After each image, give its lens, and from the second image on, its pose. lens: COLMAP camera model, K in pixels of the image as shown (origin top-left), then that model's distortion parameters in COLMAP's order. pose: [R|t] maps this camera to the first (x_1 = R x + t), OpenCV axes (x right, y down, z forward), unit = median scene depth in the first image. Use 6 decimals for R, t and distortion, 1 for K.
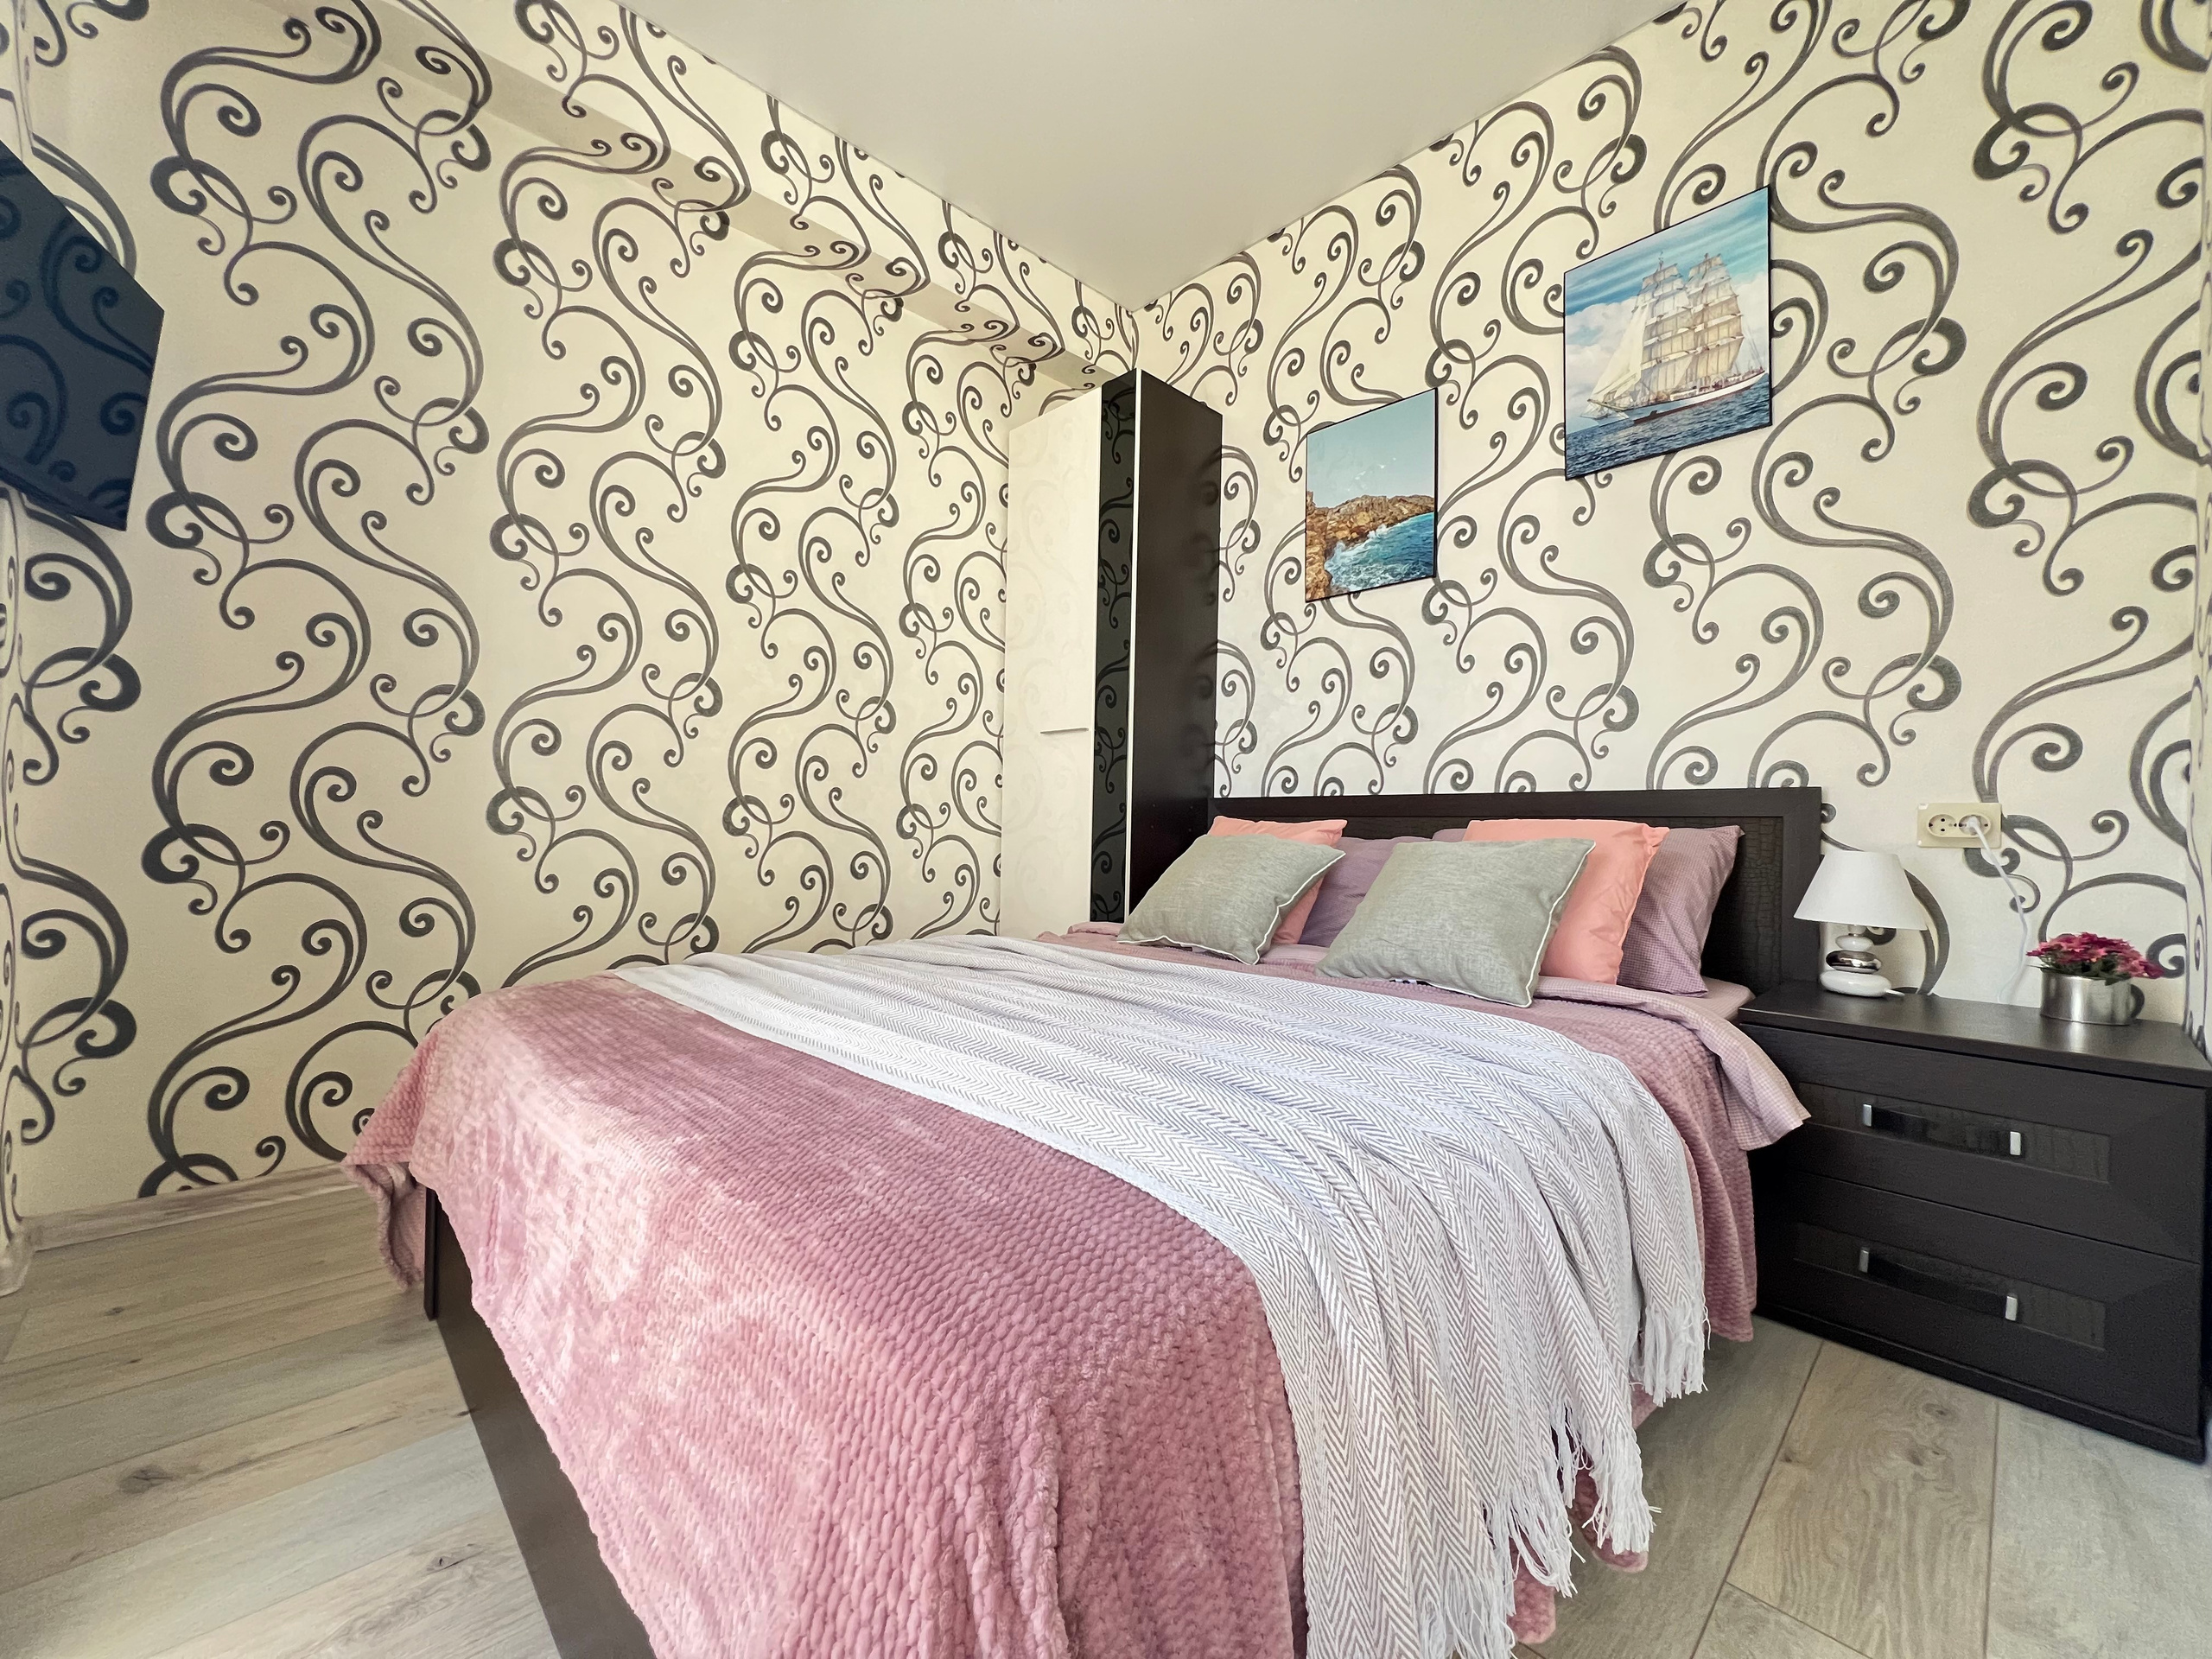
lens RADIAL K [[887.2, 0, 1107.6], [0, 887.2, 831.7], [0, 0, 1]] dist [-0.001361, 0.000537]
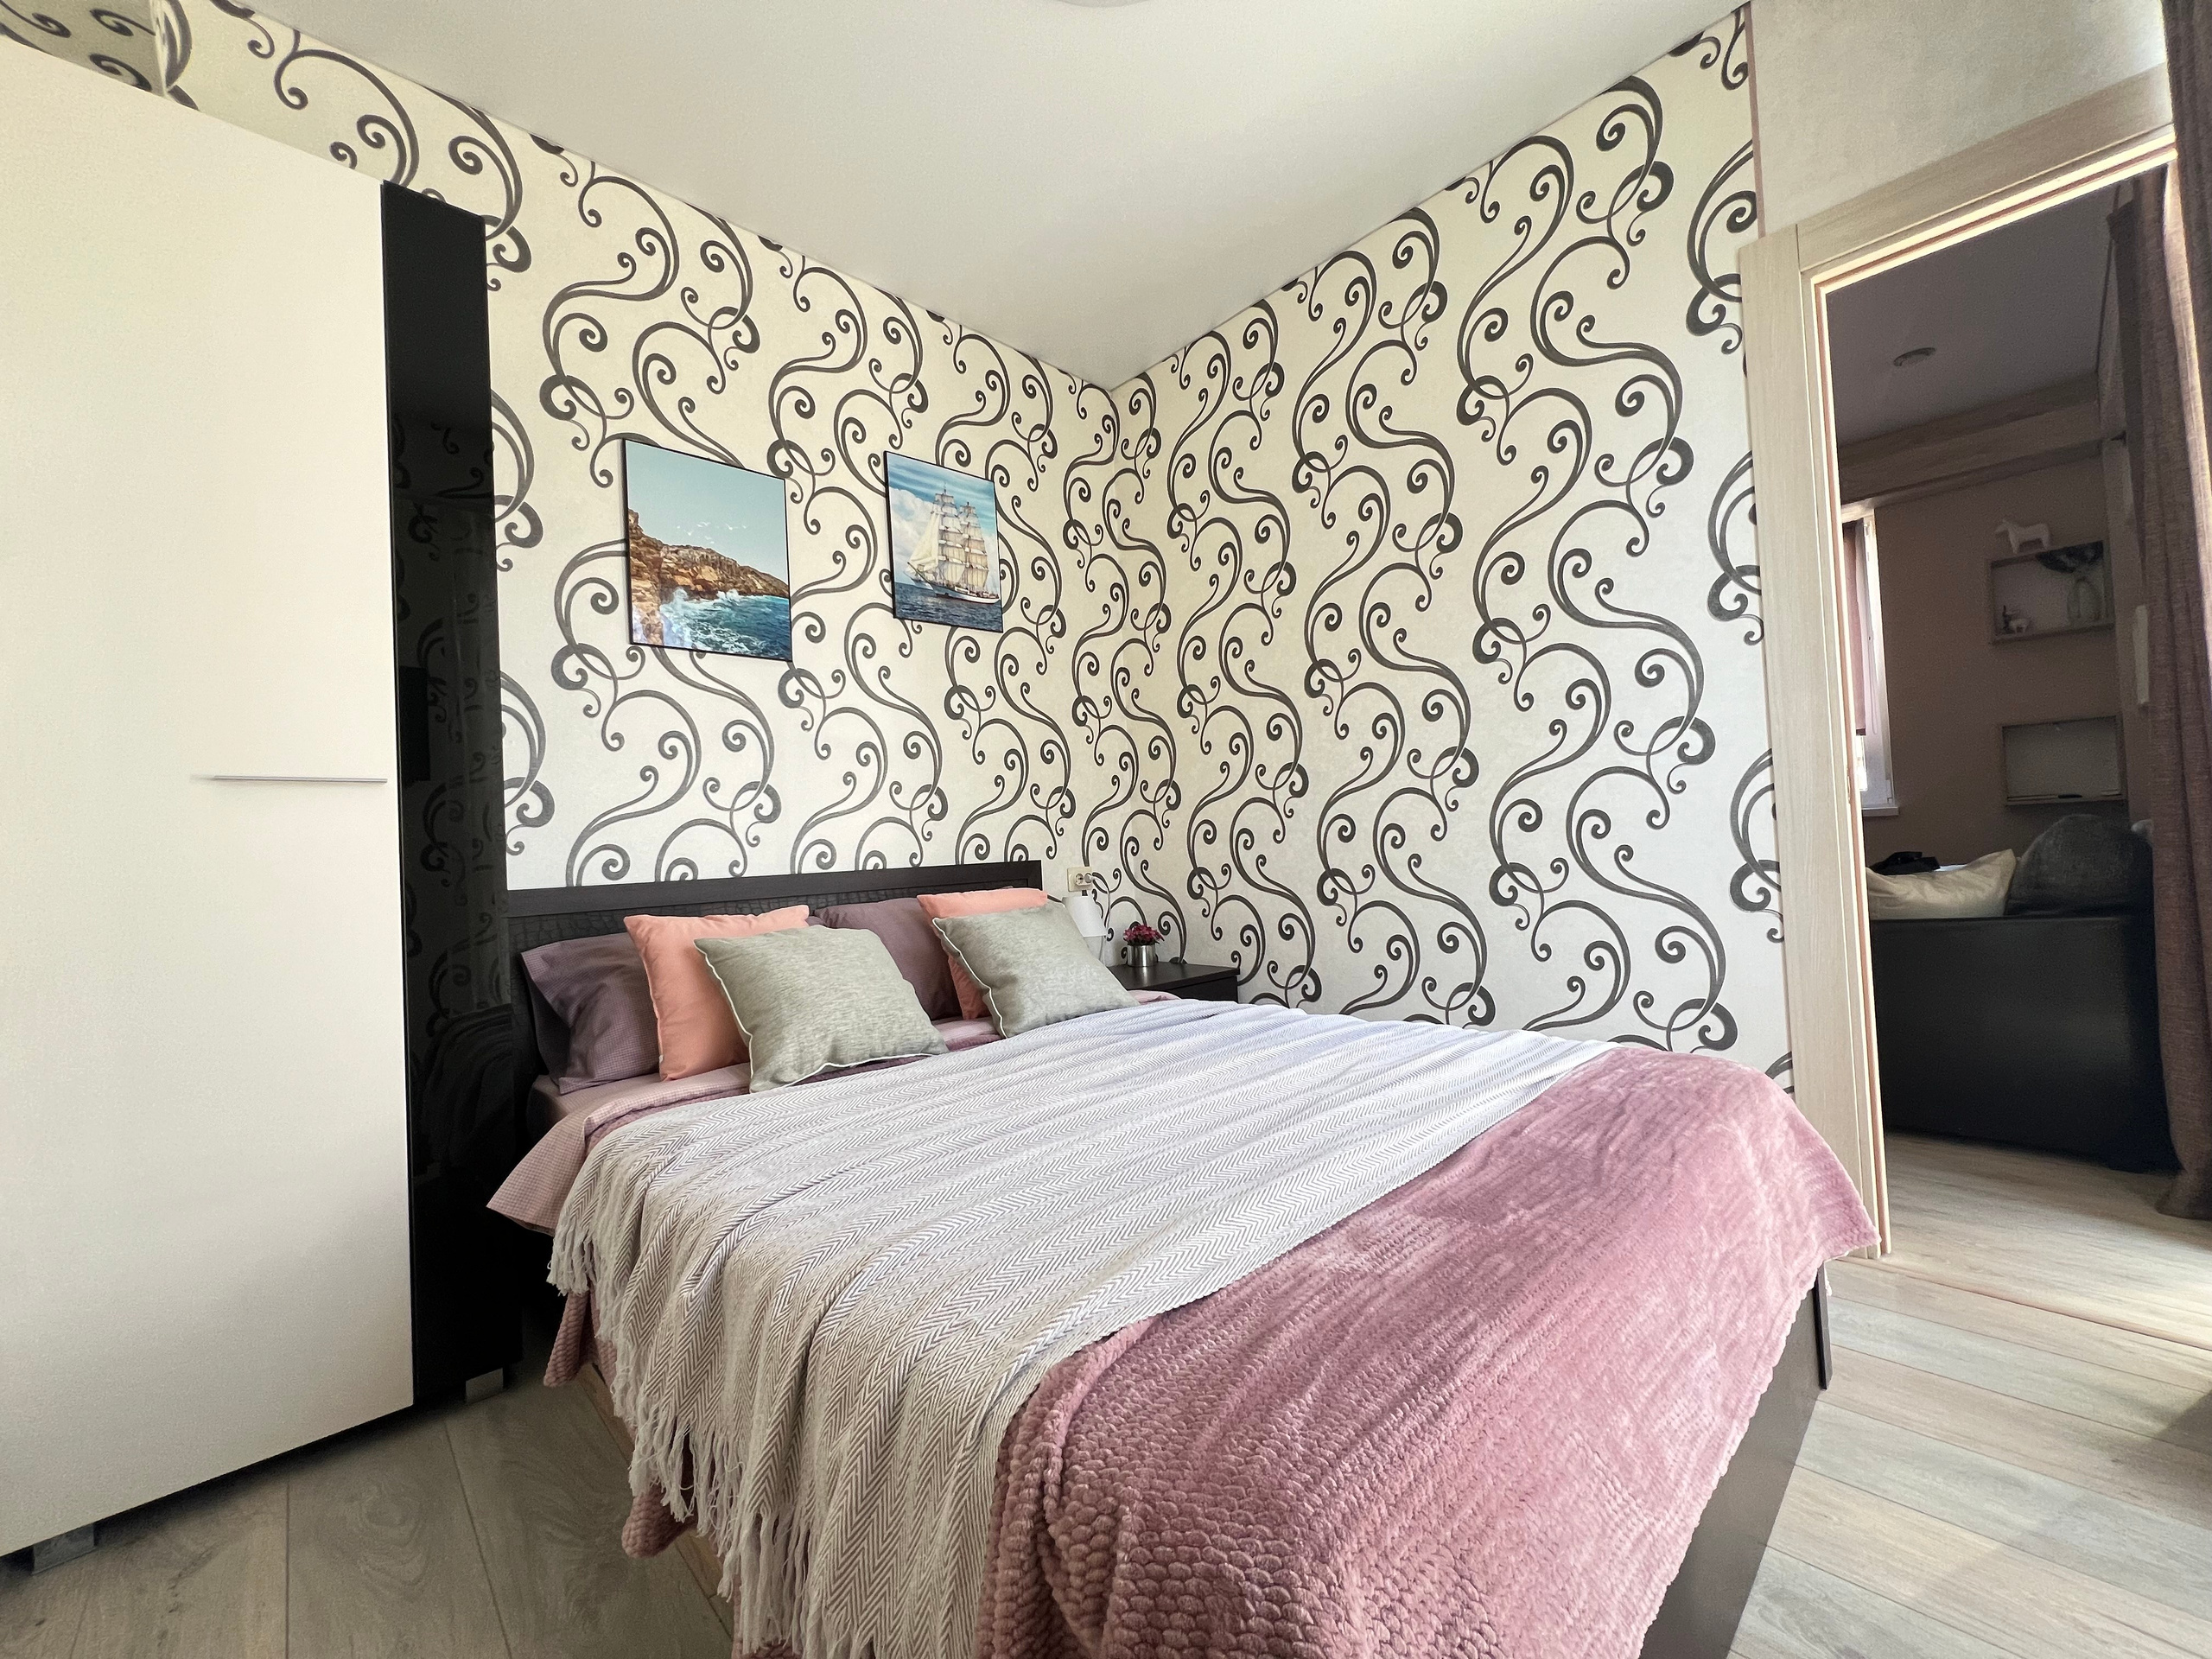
lens RADIAL K [[879.8, 0, 1110.9], [0, 879.8, 830.6], [0, 0, 1]] dist [-0.000377, -0.000139]
pose [[0.014272, 0.001286, 0.999897, -0.621434], [0.052035, 0.998643, -0.002027, -0.068626], [-0.998543, 0.052059, 0.014186, 0.604036]]
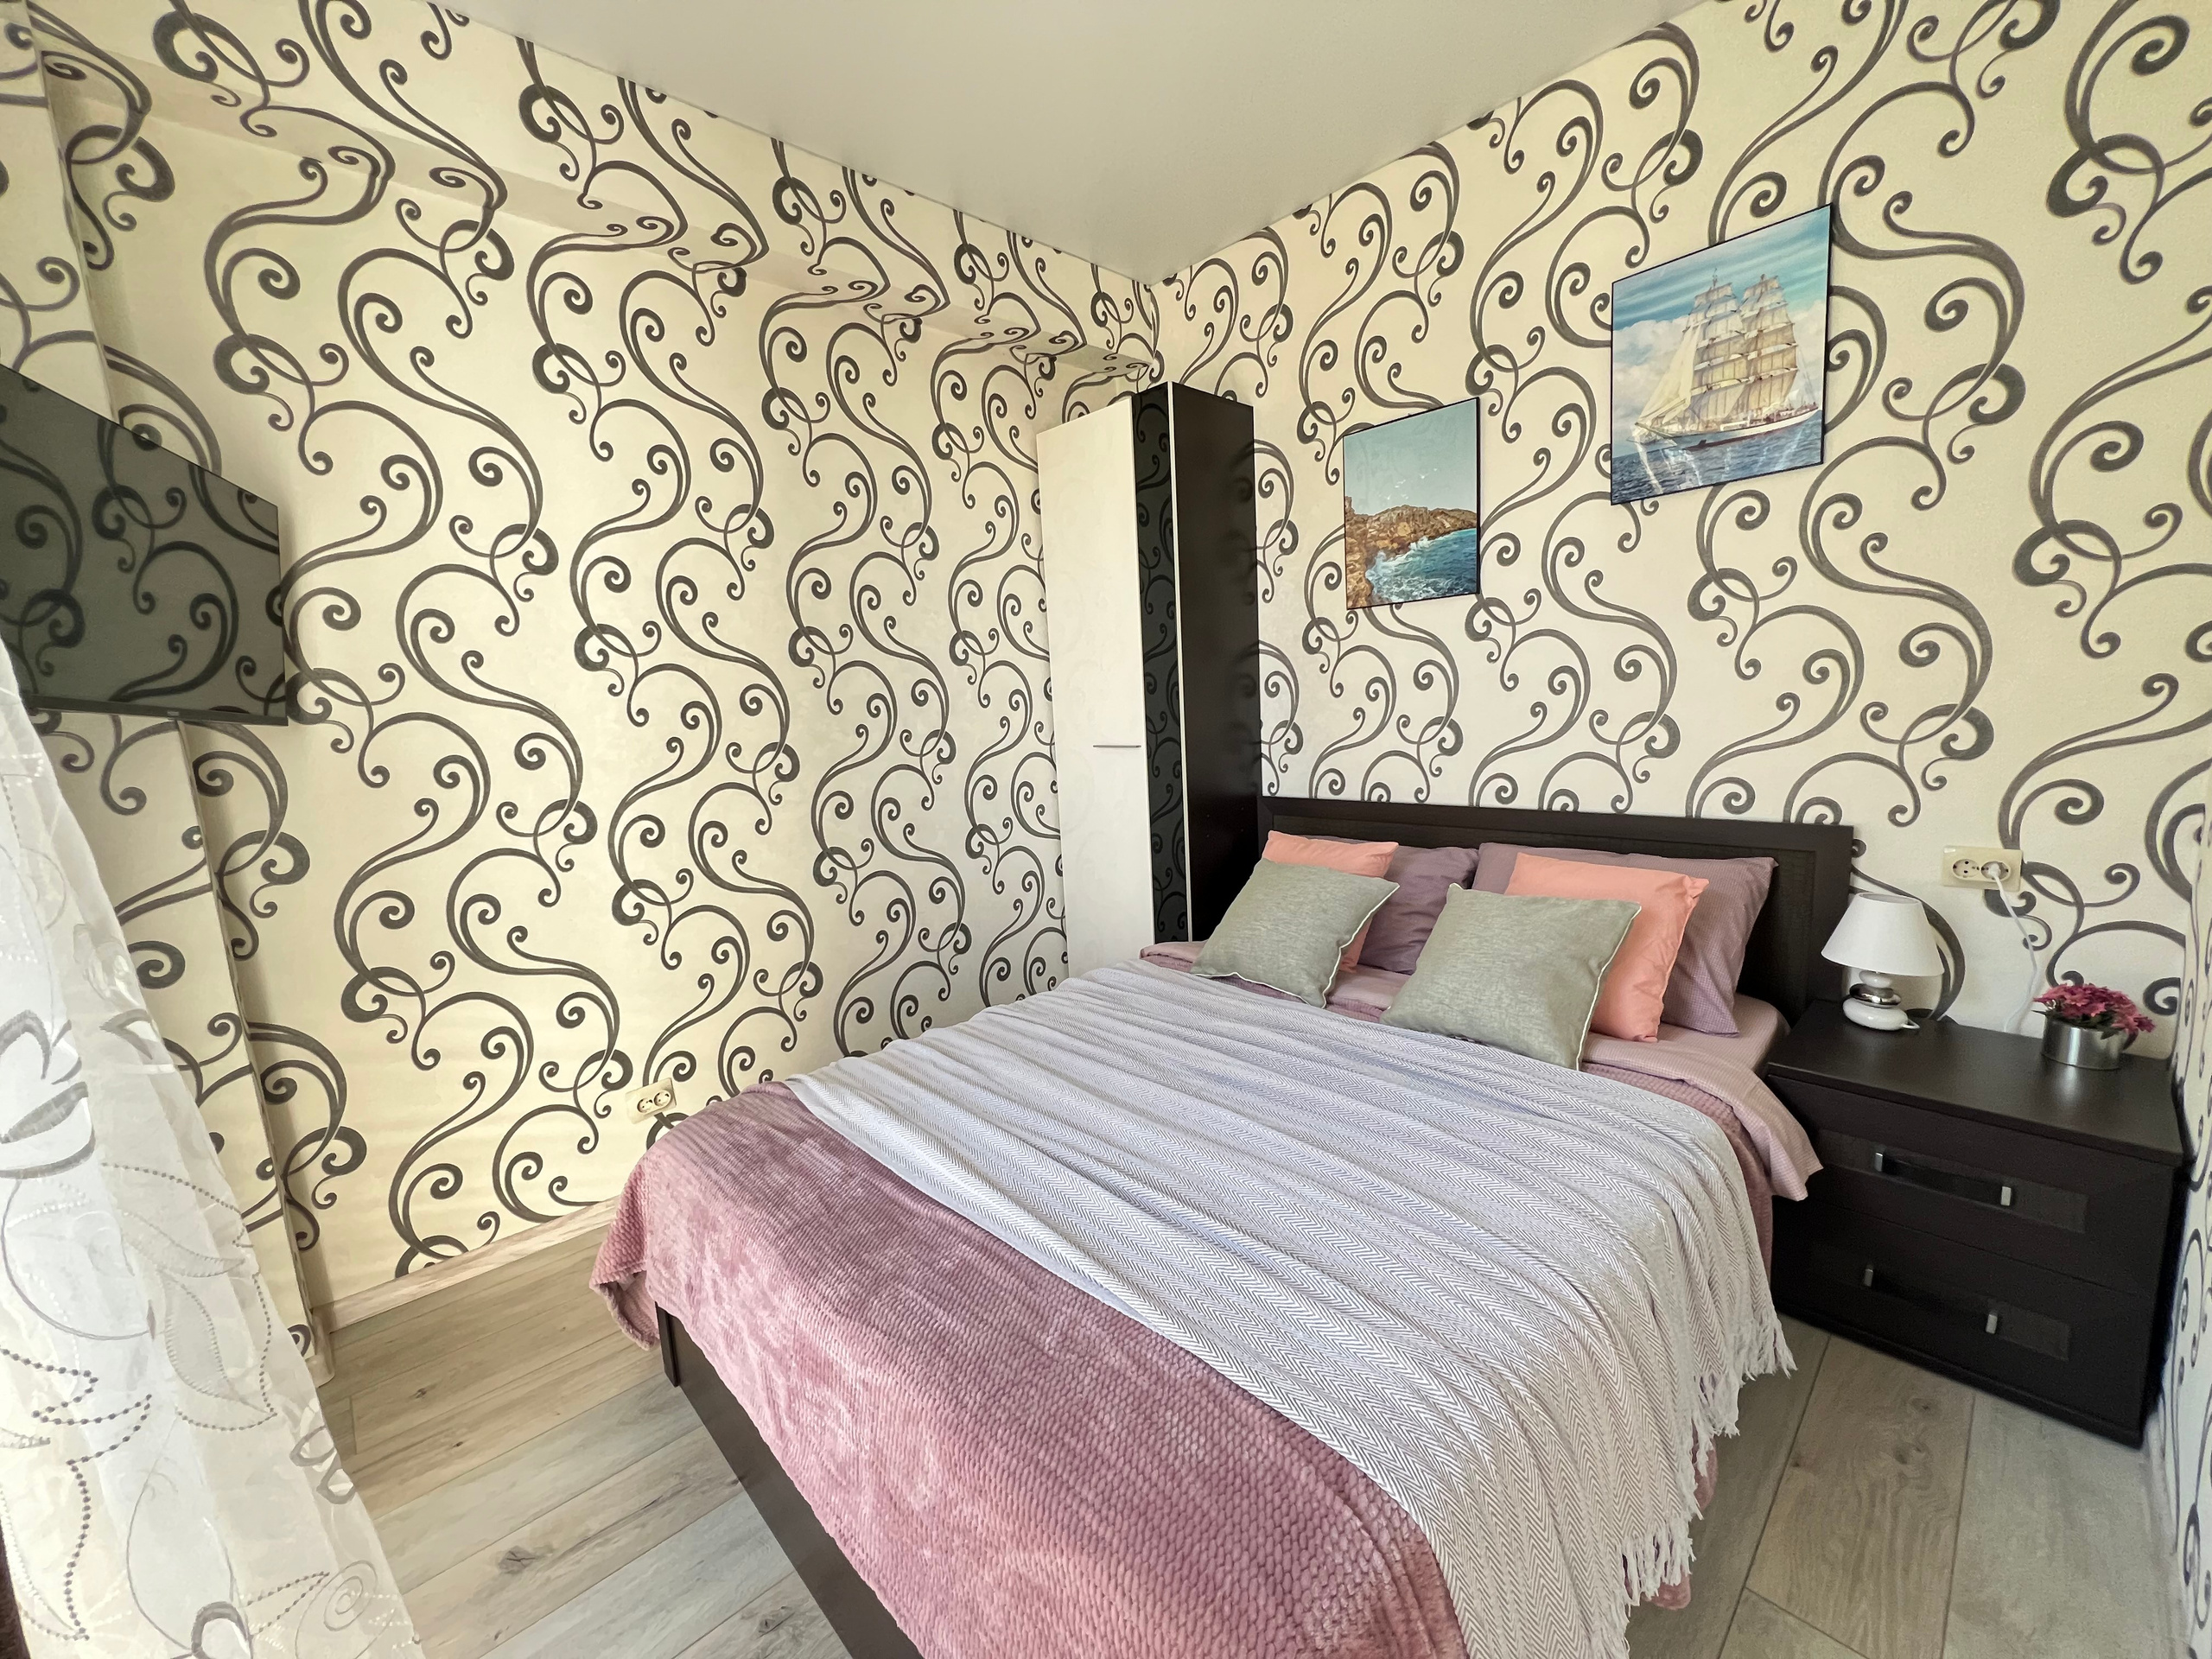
lens RADIAL K [[885.8, 0, 1107.2], [0, 885.8, 831.8], [0, 0, 1]] dist [-0.000991, 0.000362]
pose [[0.997288, -0.069579, -0.023987, -0.048012], [0.072388, 0.986185, 0.148996, -0.193224], [0.013289, -0.150328, 0.988547, -0.048480]]
